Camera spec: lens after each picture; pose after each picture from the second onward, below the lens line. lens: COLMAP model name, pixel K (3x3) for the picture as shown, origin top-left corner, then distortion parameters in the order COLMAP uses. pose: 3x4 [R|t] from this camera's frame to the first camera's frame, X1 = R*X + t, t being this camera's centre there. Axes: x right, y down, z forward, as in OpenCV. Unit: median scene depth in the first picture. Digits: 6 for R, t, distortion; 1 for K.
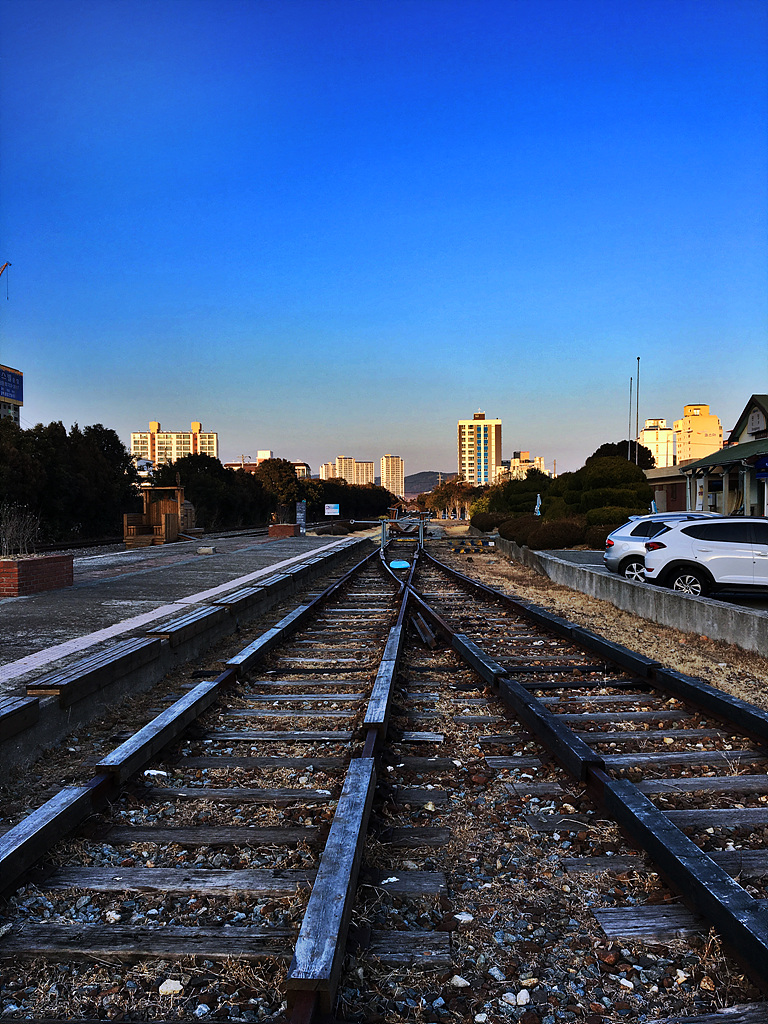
lens RADIAL K [[860.8, 0, 386.5], [0, 860.8, 510.4], [0, 0, 1]] dist [0.068515, -0.046416]
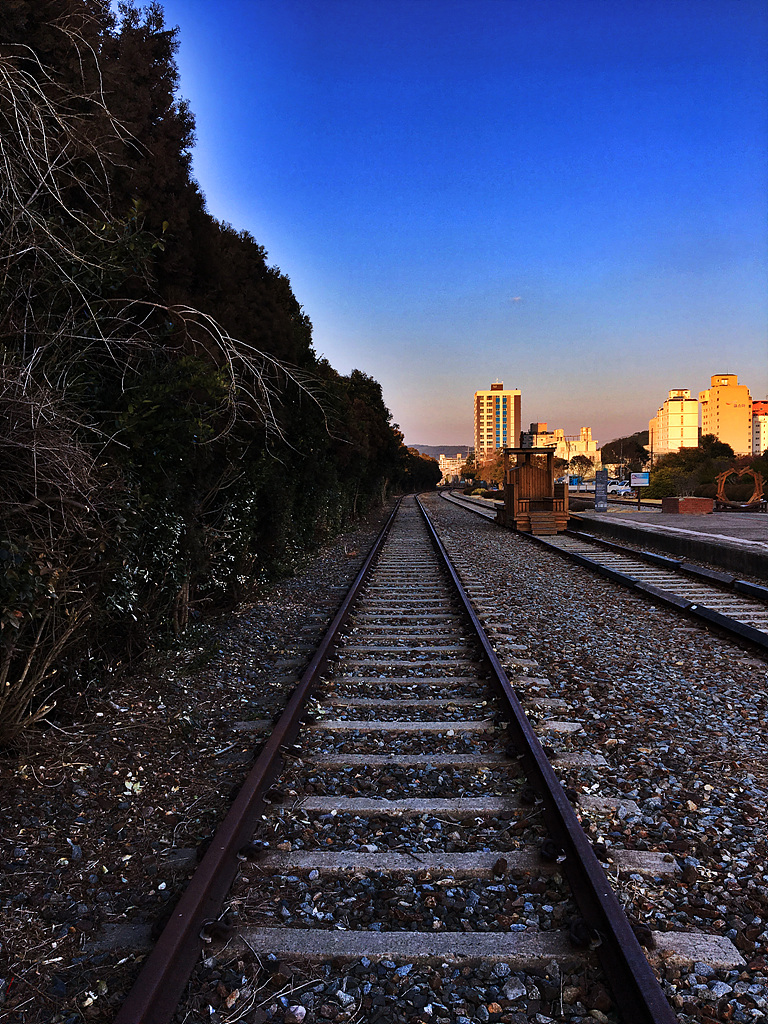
lens RADIAL K [[860.8, 0, 383.5], [0, 860.8, 509.7], [0, 0, 1]] dist [0.068515, -0.046416]
pose [[0.999845, -0.000661, 0.017581, -0.039109], [0.000134, 0.999550, 0.029983, 0.000416], [-0.017593, -0.029976, 0.999396, 0.023486]]
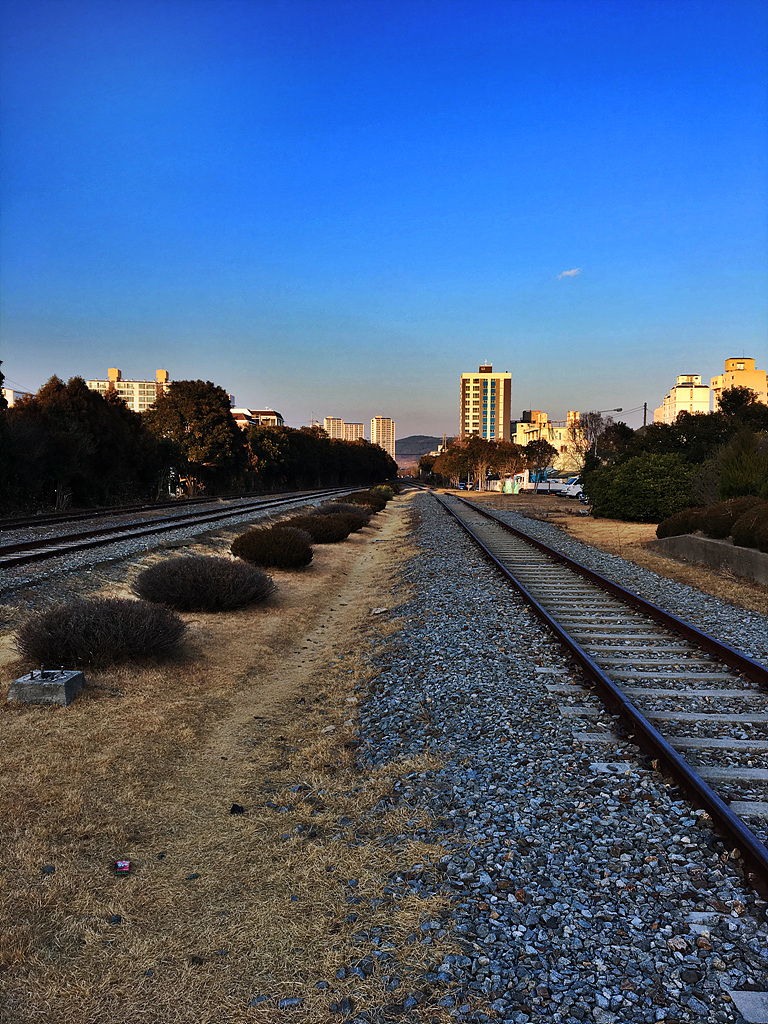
lens RADIAL K [[860.8, 0, 382.8], [0, 860.8, 517.8], [0, 0, 1]] dist [0.068515, -0.046416]
pose [[0.999807, 0.017071, 0.009697, -0.002868], [-0.017536, 0.998591, 0.050090, -0.000482], [-0.008829, -0.050251, 0.998698, 0.120517]]
